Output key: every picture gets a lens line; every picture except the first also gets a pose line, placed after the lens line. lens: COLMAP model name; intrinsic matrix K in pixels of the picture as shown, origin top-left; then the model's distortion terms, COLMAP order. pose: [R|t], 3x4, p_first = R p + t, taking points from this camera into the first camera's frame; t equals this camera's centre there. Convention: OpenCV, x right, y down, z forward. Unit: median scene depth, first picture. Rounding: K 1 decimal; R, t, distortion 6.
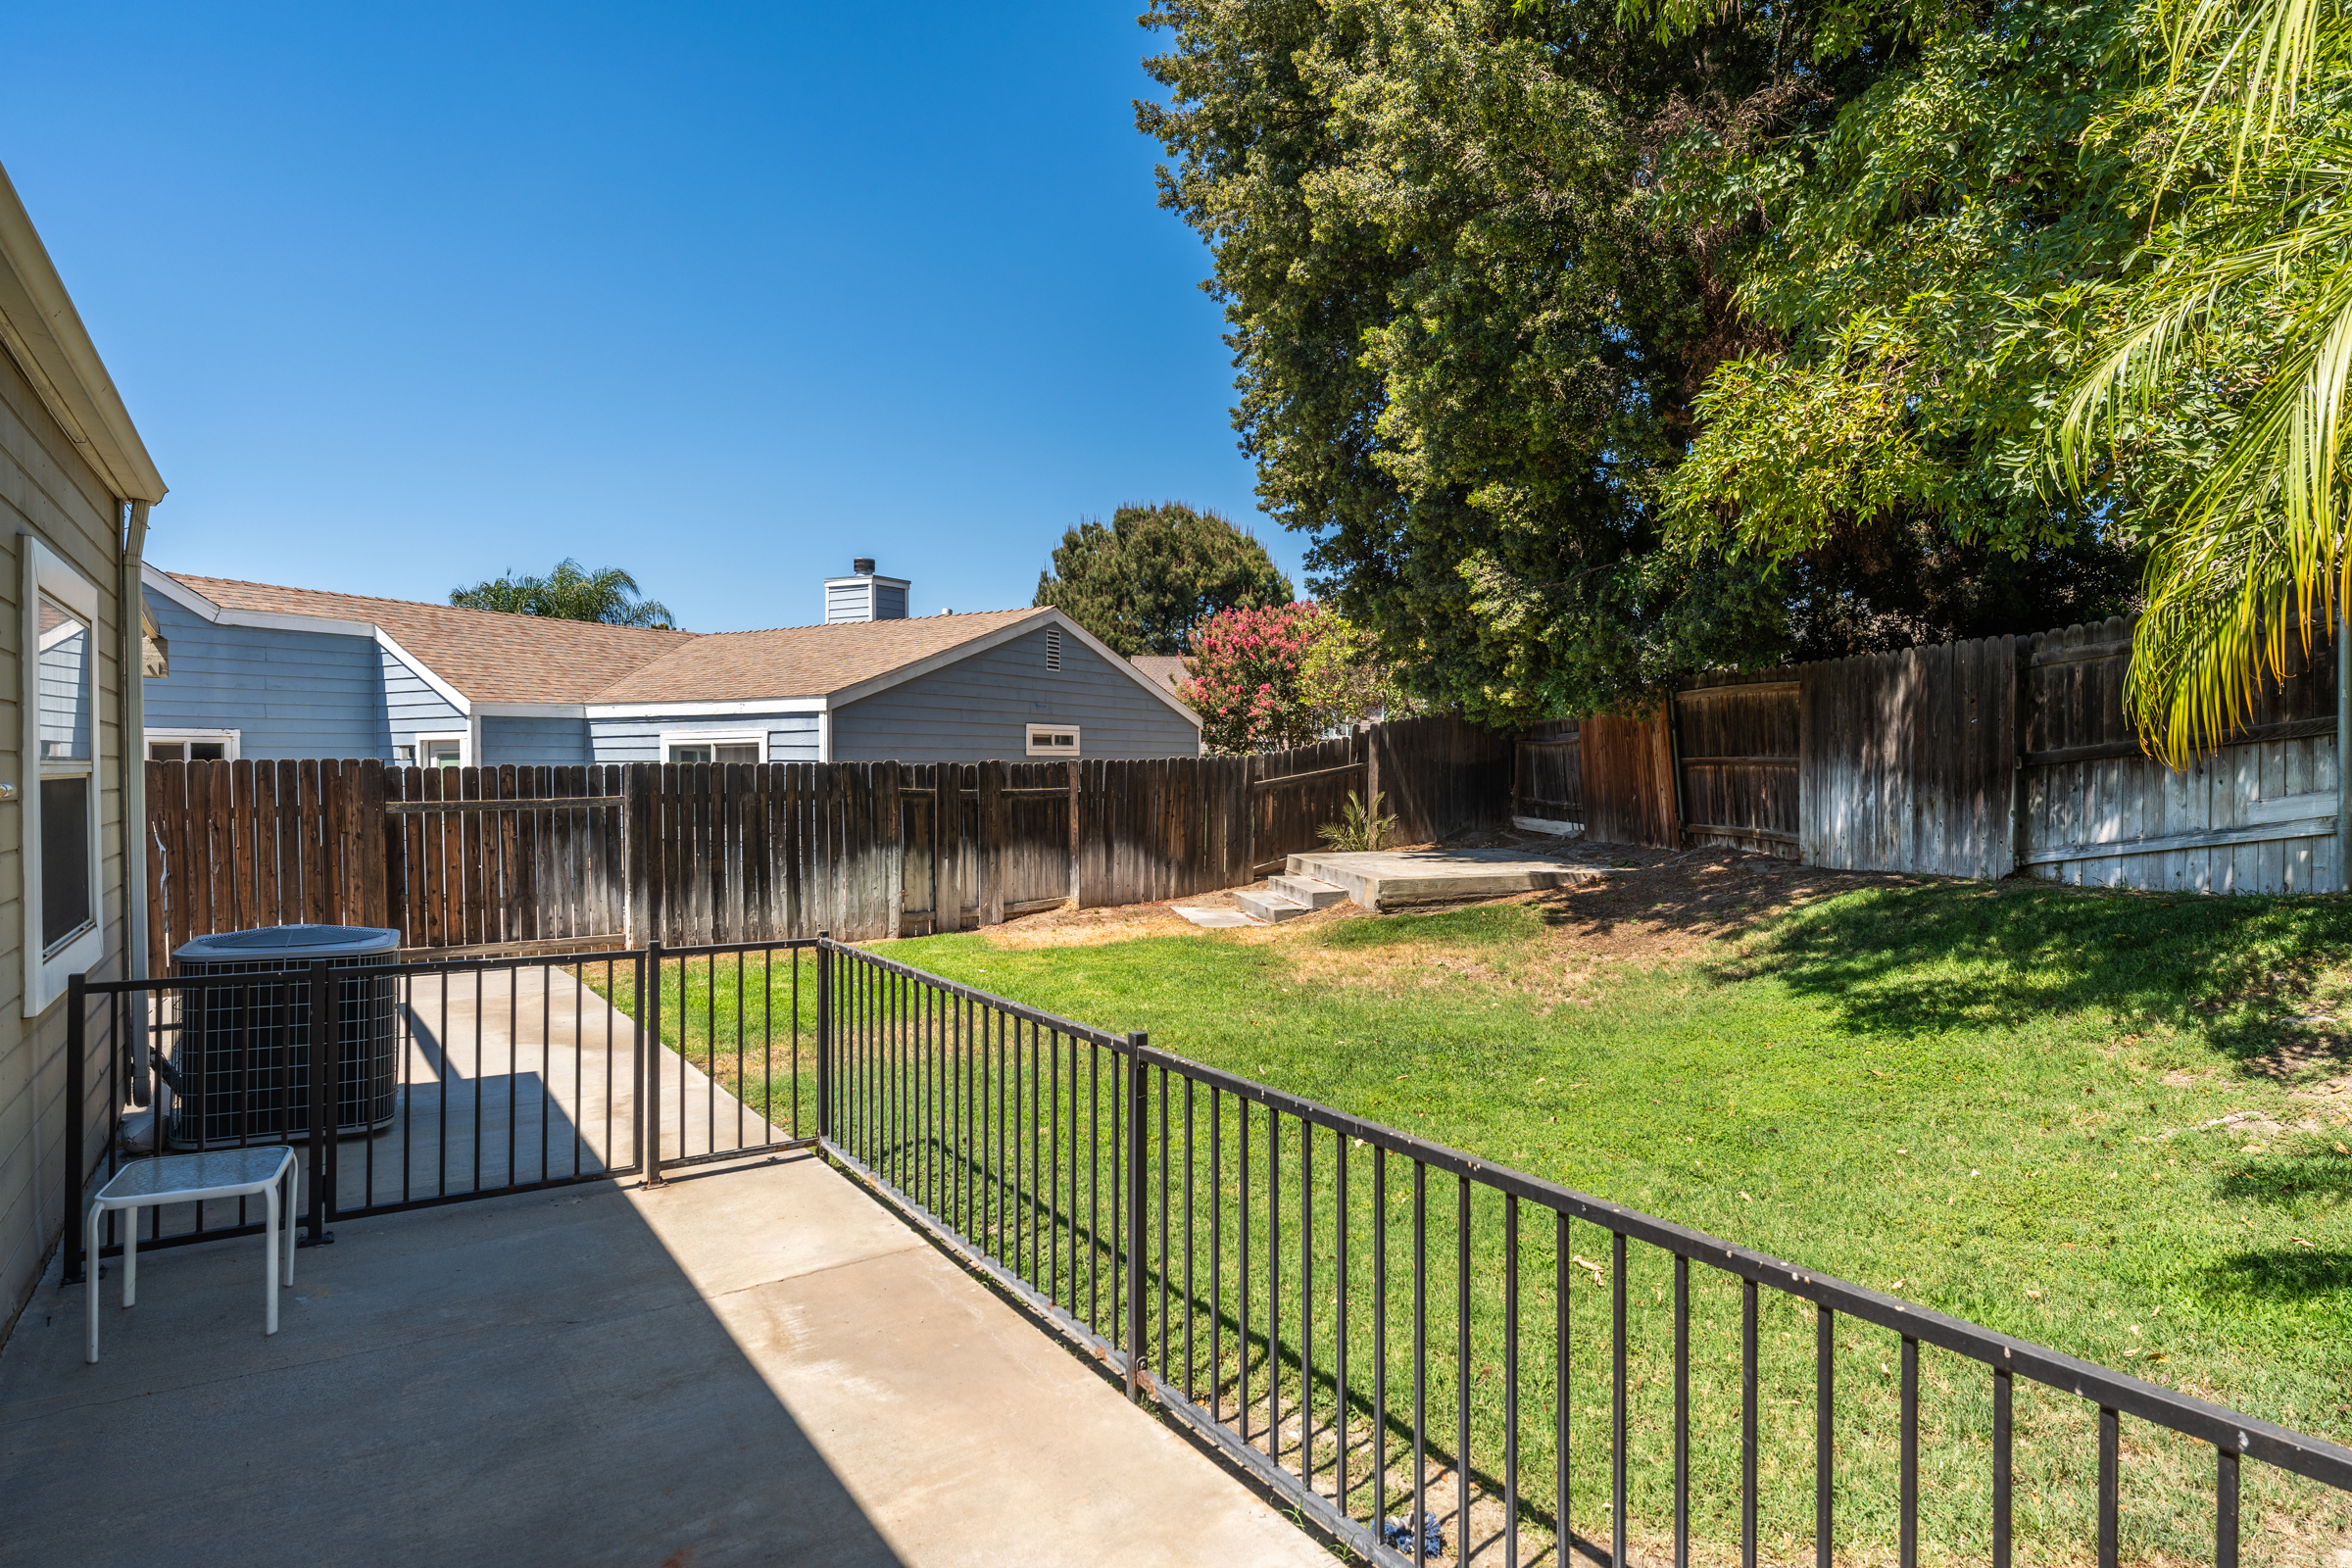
lens RADIAL K [[1260.5, 0, 1176.0], [0, 1260.5, 784.0], [0, 0, 1]] dist [-0.002100, 0.001101]
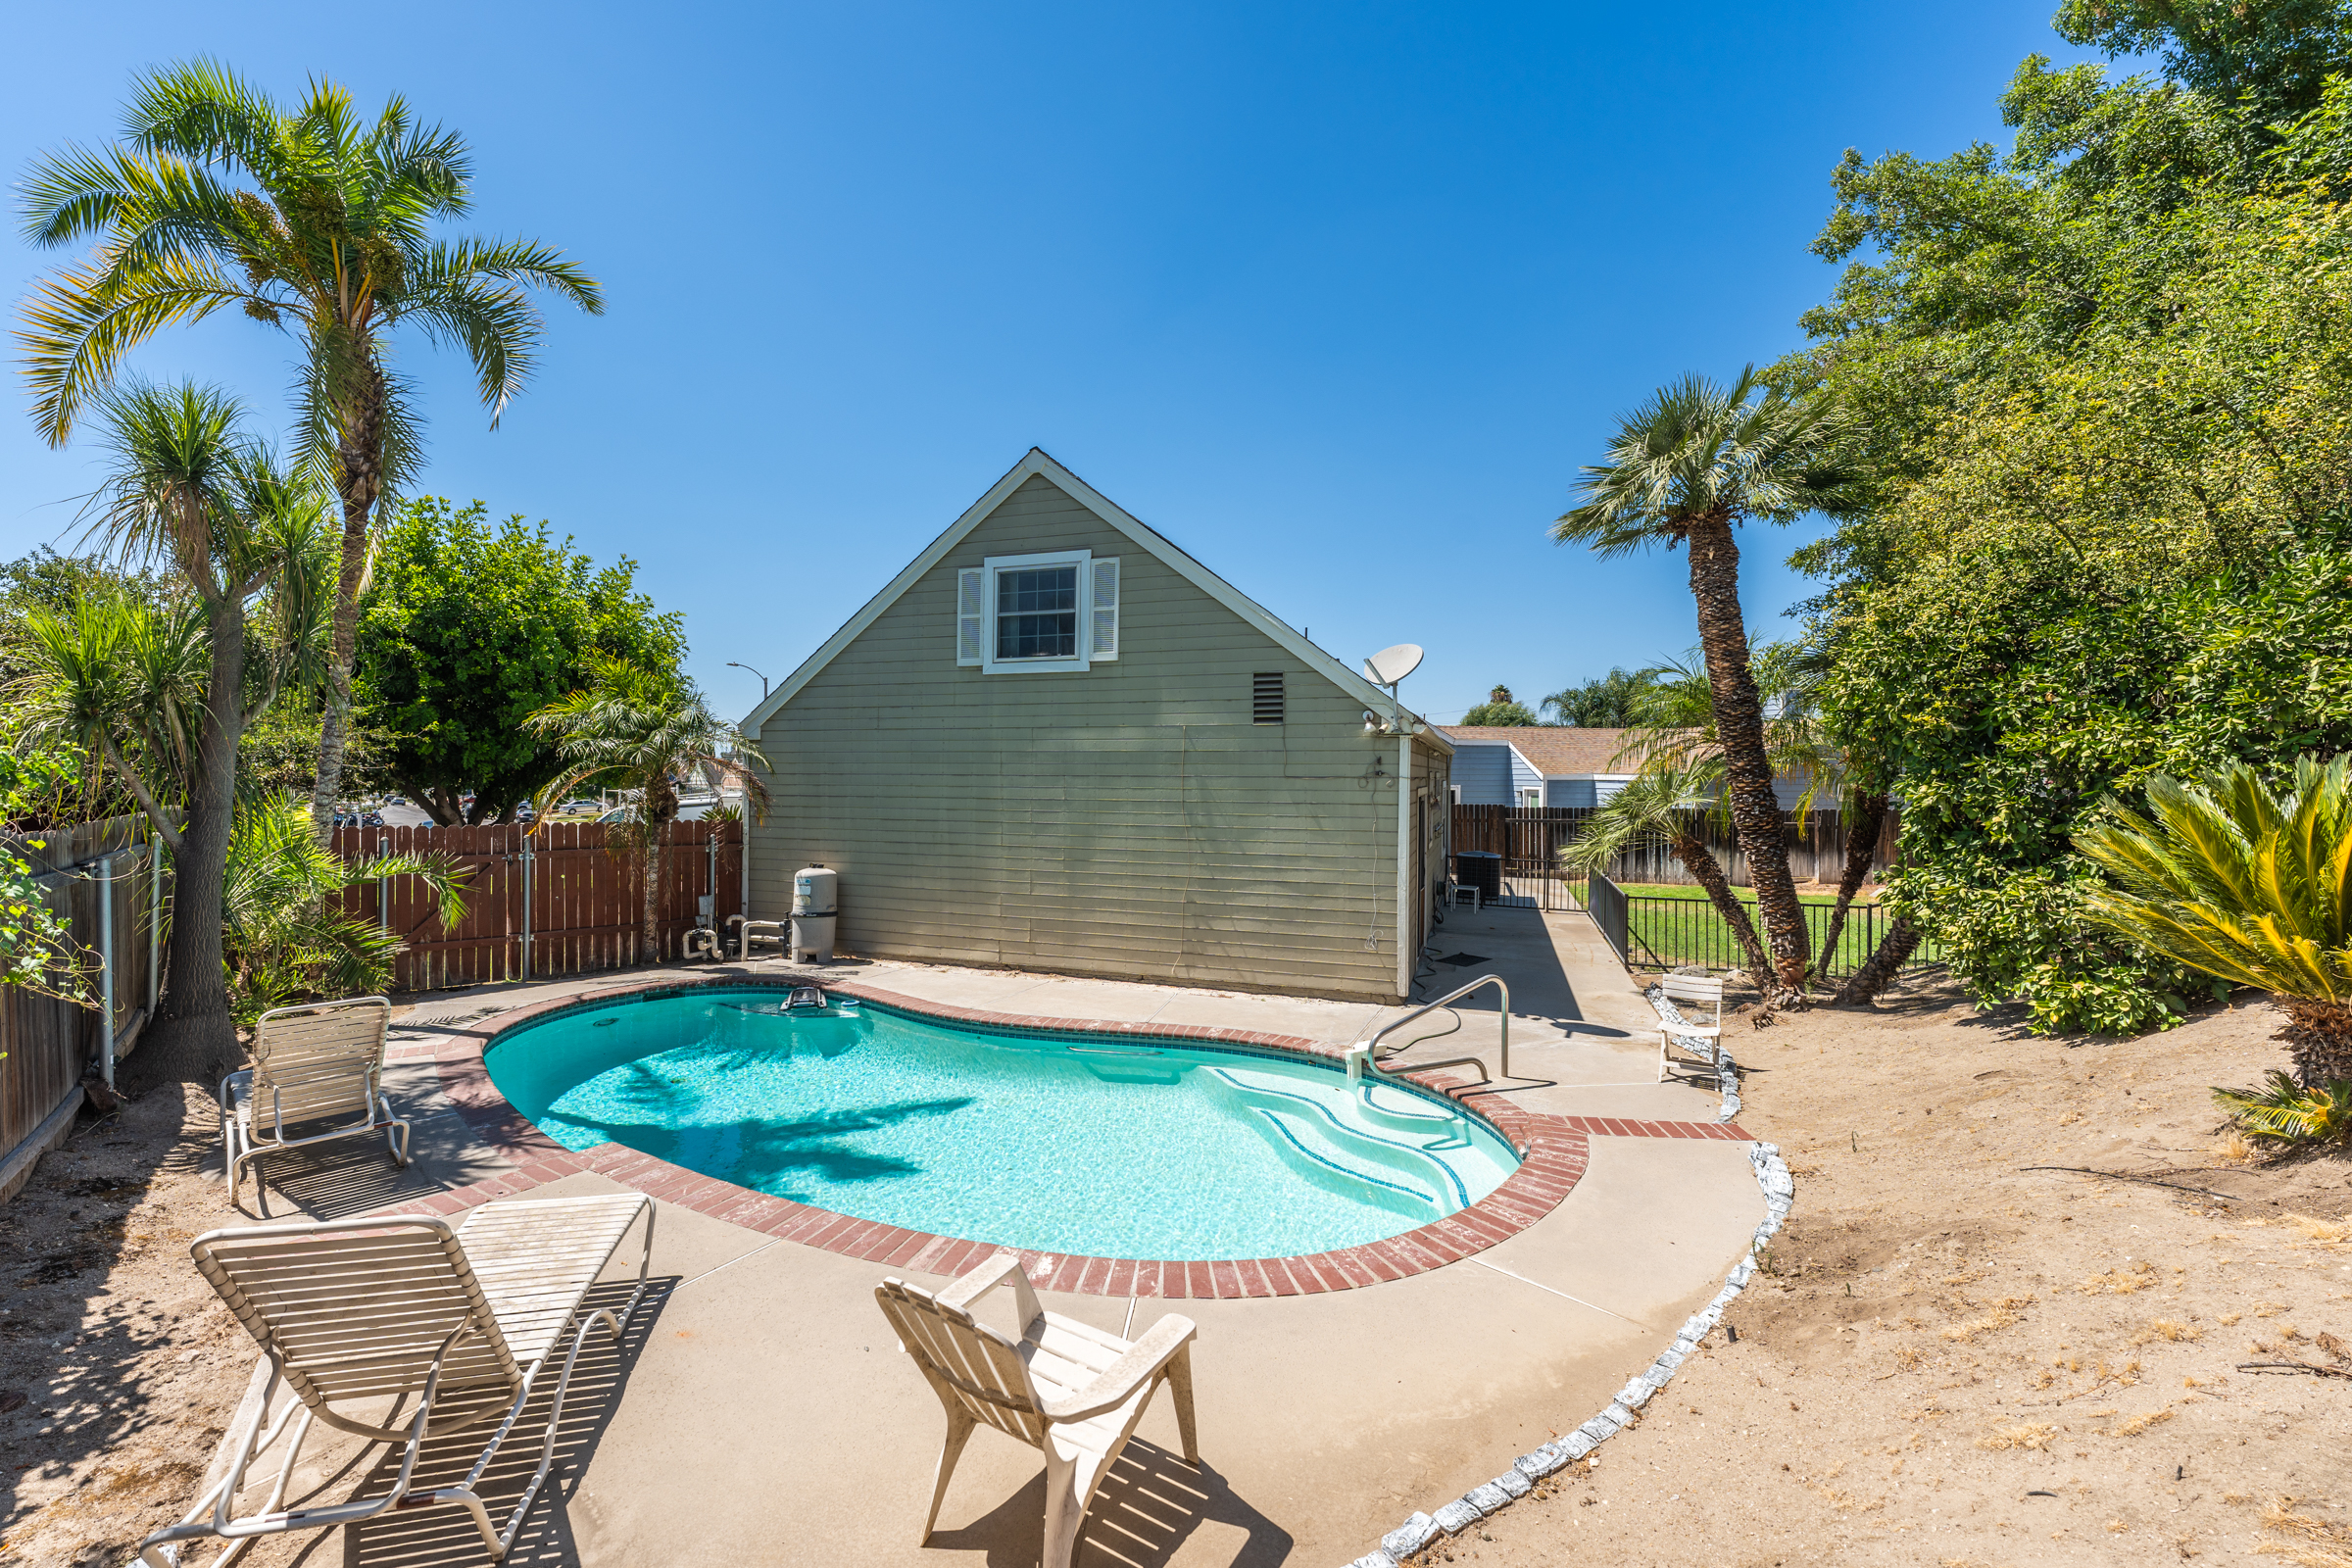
lens RADIAL K [[946.0, 0, 1171.0], [0, 946.0, 769.1], [0, 0, 1]] dist [-0.000474, -0.000169]
pose [[0.603641, -0.001516, -0.797255, 0.594656], [-0.007390, 0.999945, -0.007496, -0.074389], [0.797222, 0.010416, 0.603596, -0.867254]]
